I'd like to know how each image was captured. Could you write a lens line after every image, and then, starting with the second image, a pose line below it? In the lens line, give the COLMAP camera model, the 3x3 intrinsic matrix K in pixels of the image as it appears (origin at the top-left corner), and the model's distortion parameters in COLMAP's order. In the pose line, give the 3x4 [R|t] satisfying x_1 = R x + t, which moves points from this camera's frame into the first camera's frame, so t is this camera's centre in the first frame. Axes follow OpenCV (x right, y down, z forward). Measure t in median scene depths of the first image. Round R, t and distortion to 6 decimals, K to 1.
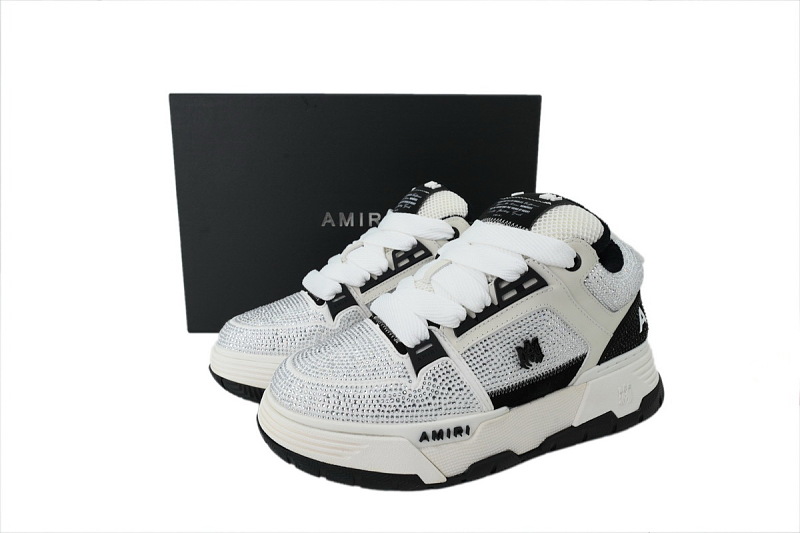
lens RADIAL K [[544.7, 0, 399.9], [0, 544.7, 266.6], [0, 0, 1]] dist [0.033427, -0.000237]
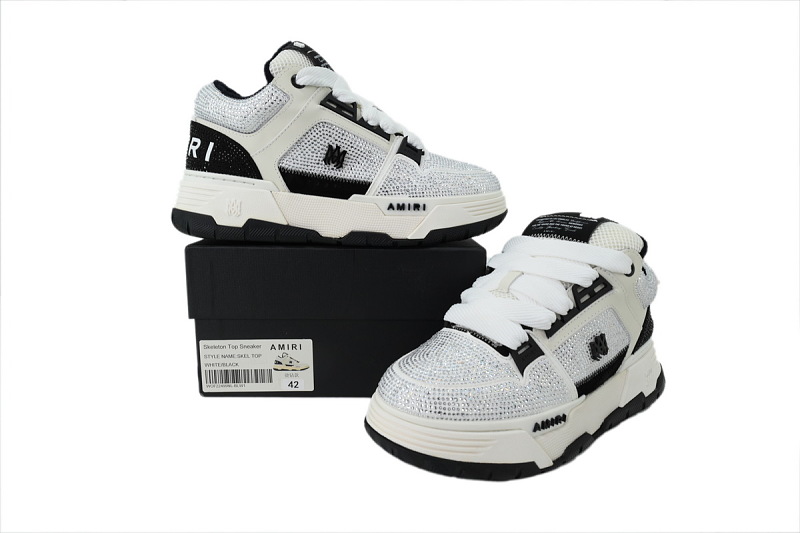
lens RADIAL K [[544.7, 0, 402.8], [0, 544.7, 266.8], [0, 0, 1]] dist [0.033427, -0.000237]
pose [[0.953335, -0.029438, 0.300475, -0.527527], [0.038975, 0.998907, -0.025793, -0.001605], [-0.299387, 0.036301, 0.953441, -0.008618]]
